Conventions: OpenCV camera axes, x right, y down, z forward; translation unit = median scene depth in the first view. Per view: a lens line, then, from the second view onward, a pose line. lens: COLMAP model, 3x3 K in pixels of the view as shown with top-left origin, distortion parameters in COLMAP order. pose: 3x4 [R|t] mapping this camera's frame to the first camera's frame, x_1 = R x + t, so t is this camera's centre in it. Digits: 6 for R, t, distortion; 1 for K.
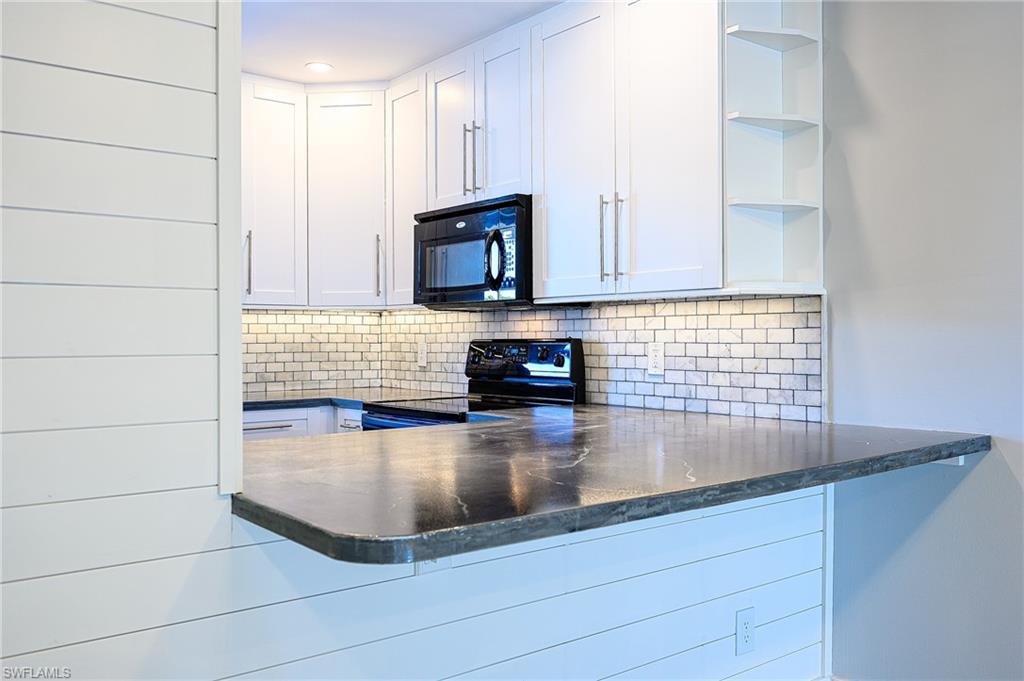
lens RADIAL K [[859.6, 0, 507.6], [0, 859.6, 341.9], [0, 0, 1]] dist [0.032240, 0.000883]
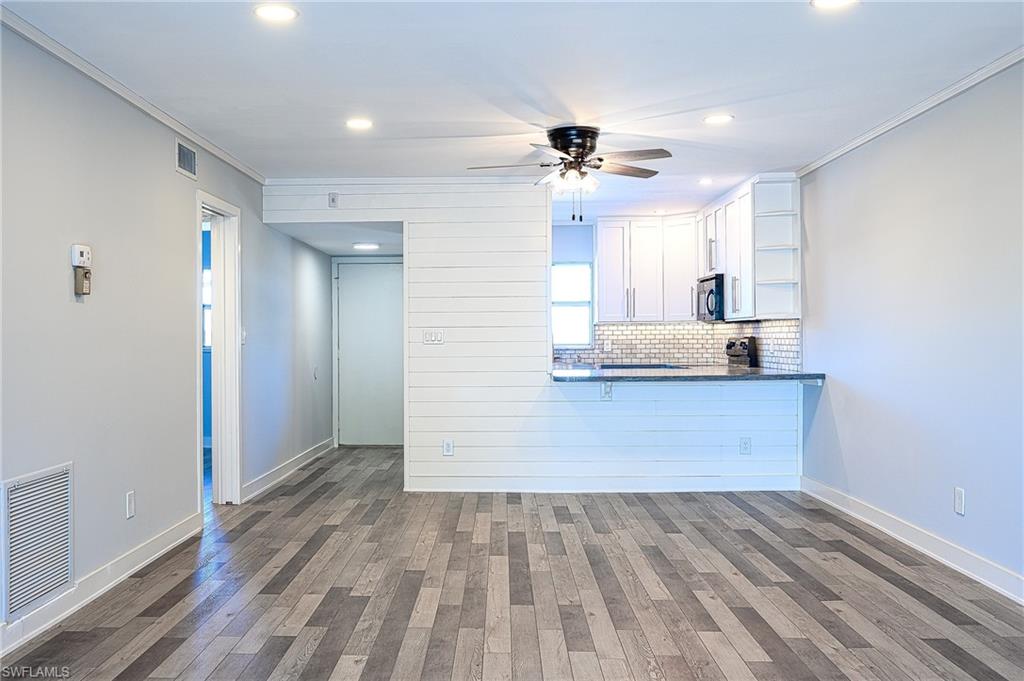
lens RADIAL K [[859.6, 0, 505.3], [0, 859.6, 339.5], [0, 0, 1]] dist [0.032240, 0.000883]
pose [[0.782347, 0.001627, -0.622841, 0.947848], [-0.002431, 0.999997, -0.000441, 0.005550], [0.622838, 0.001859, 0.782349, -1.080800]]
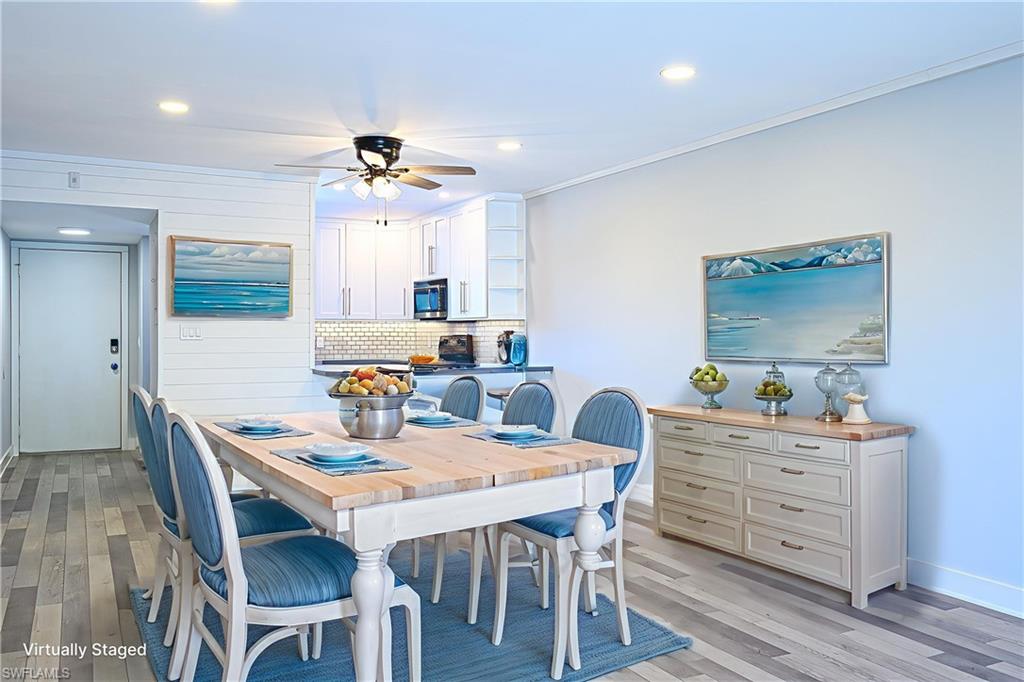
lens RADIAL K [[824.4, 0, 519.6], [0, 824.4, 338.5], [0, 0, 1]] dist [0.011859, 0.006125]
pose [[0.981922, 0.008777, -0.189084, 0.666068], [-0.009139, 0.999958, -0.001040, 0.007412], [0.189067, 0.002749, 0.981960, -1.275161]]
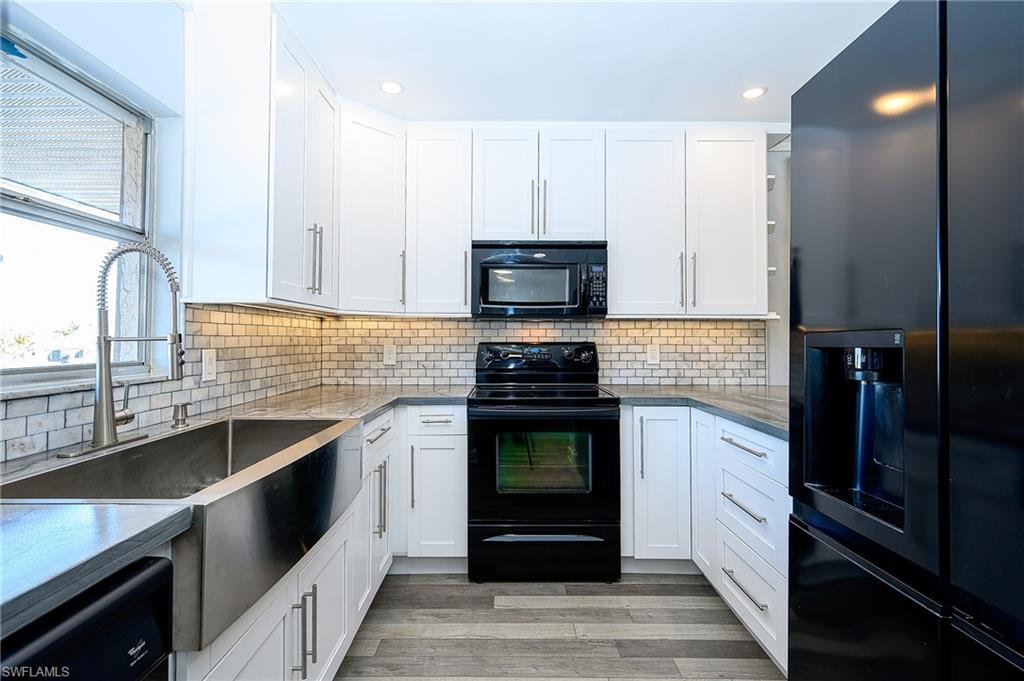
lens RADIAL K [[459.2, 0, 509.5], [0, 459.2, 329.9], [0, 0, 1]] dist [0.000763, 0.000015]
pose [[0.632386, 0.015816, 0.774492, -0.647808], [0.000227, 0.999788, -0.020602, -0.009069], [-0.774653, 0.013204, 0.632248, 0.619495]]
